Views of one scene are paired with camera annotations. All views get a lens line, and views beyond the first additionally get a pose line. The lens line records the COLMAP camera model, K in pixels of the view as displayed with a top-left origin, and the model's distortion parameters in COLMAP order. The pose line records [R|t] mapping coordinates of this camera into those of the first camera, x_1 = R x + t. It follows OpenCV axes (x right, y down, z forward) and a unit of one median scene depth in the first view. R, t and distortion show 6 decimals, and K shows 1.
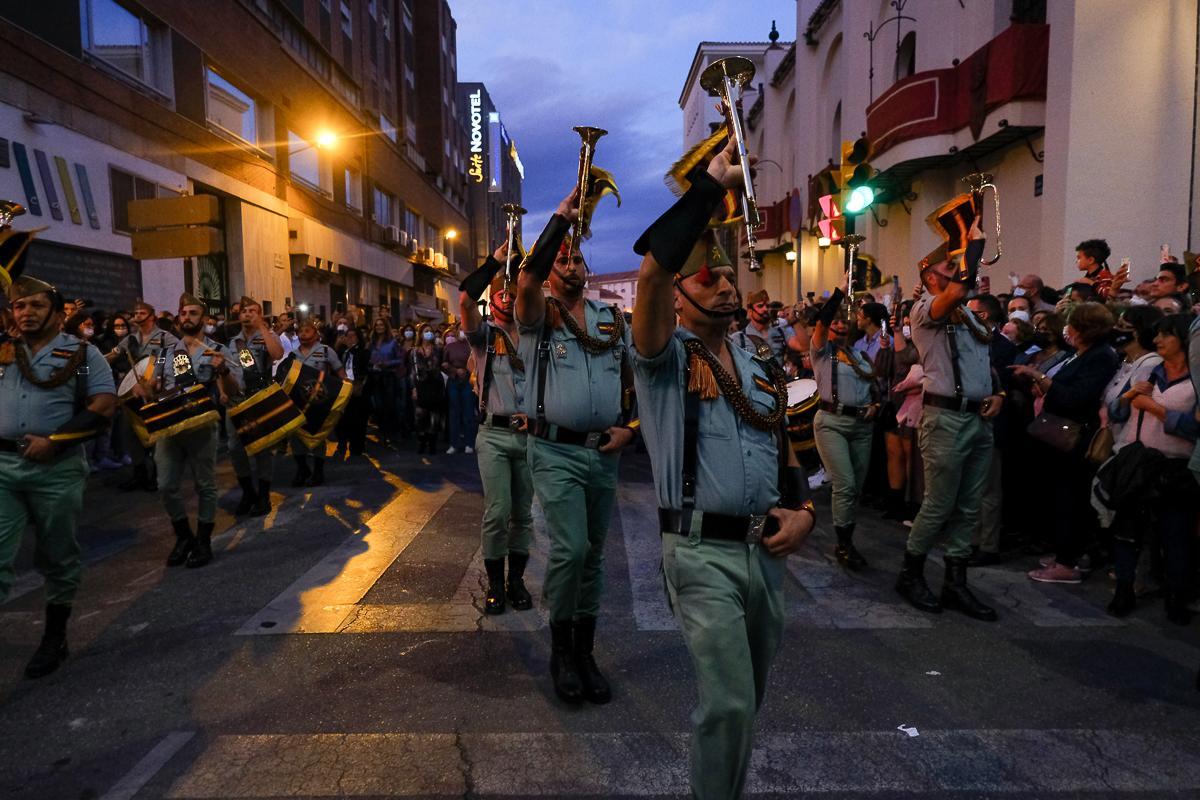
lens RADIAL K [[795.5, 0, 595.6], [0, 795.5, 400.7], [0, 0, 1]] dist [0.000750, 0.010728]
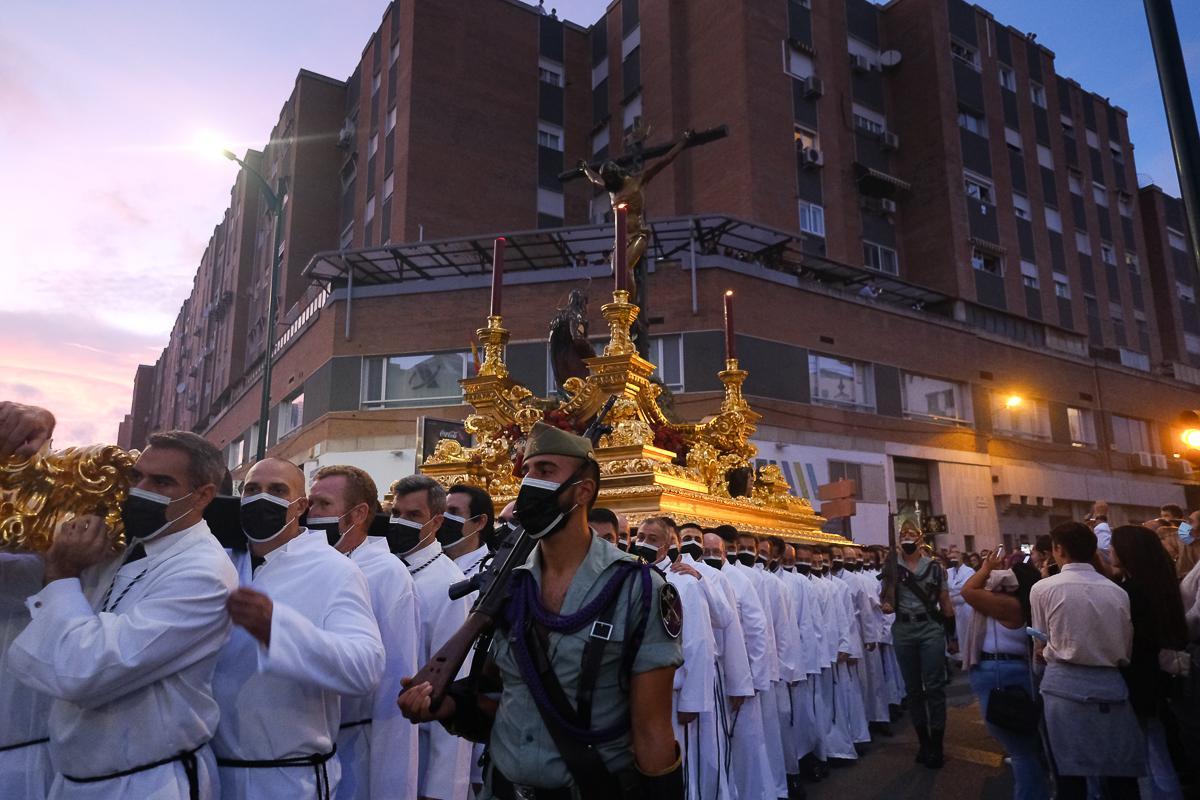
lens RADIAL K [[795.5, 0, 604.3], [0, 795.5, 395.7], [0, 0, 1]] dist [0.000750, 0.010728]
pose [[0.540001, -0.171671, -0.823971, 0.273654], [-0.063751, 0.967823, -0.243422, 0.004208], [0.839246, 0.183978, 0.511681, -0.135986]]
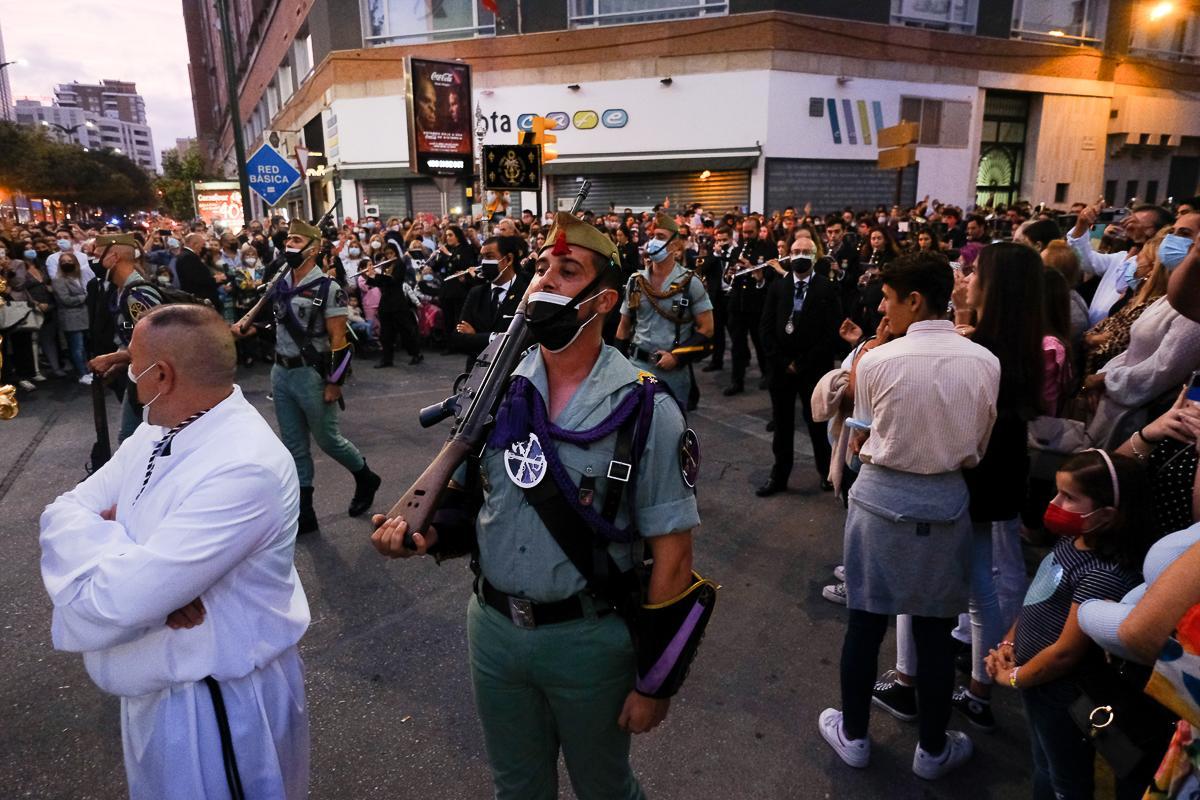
lens RADIAL K [[795.5, 0, 602.4], [0, 795.5, 401.8], [0, 0, 1]] dist [0.000750, 0.010728]
pose [[0.437574, 0.214442, -0.873237, 0.261721], [-0.062217, 0.976039, 0.208511, -0.014950], [0.897027, -0.036909, 0.440431, -0.058819]]
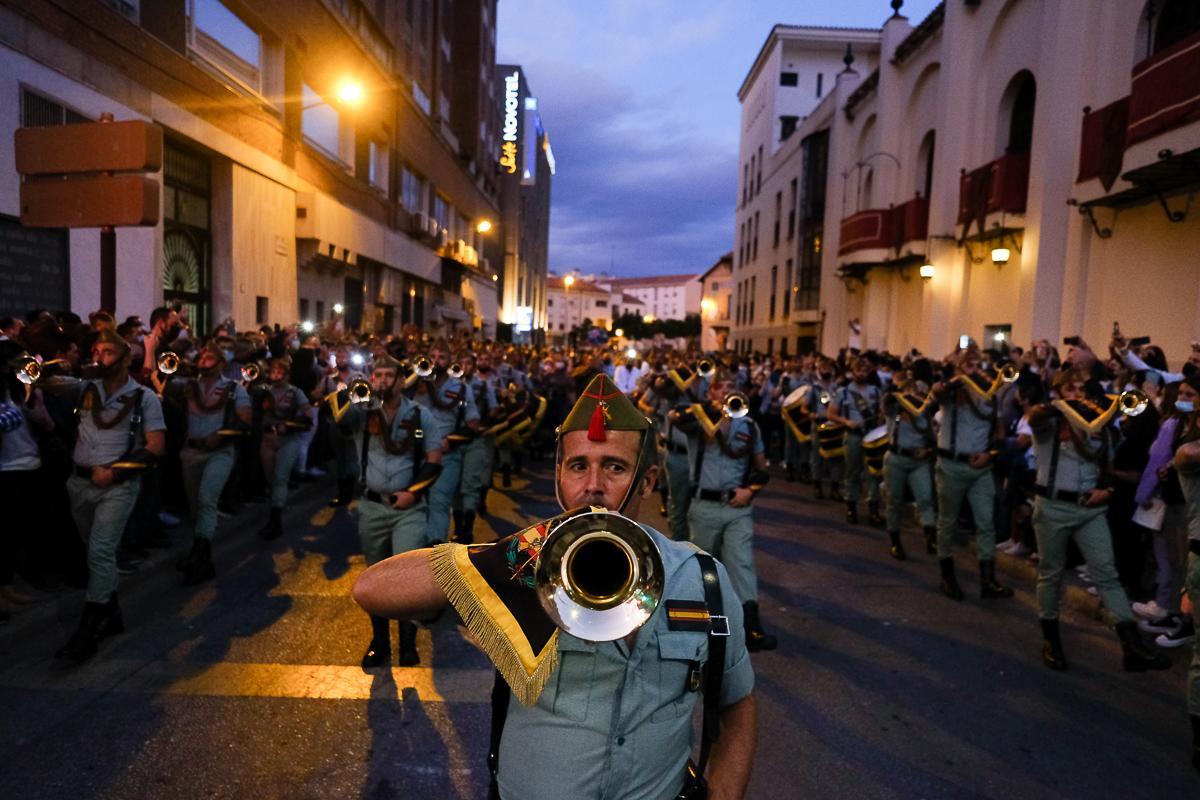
lens RADIAL K [[795.5, 0, 595.2], [0, 795.5, 402.9], [0, 0, 1]] dist [0.000750, 0.010728]
pose [[0.998620, 0.051601, -0.009735, -0.059544], [-0.051609, 0.998667, -0.000485, -0.029299], [0.009697, 0.000987, 0.999952, 0.177444]]
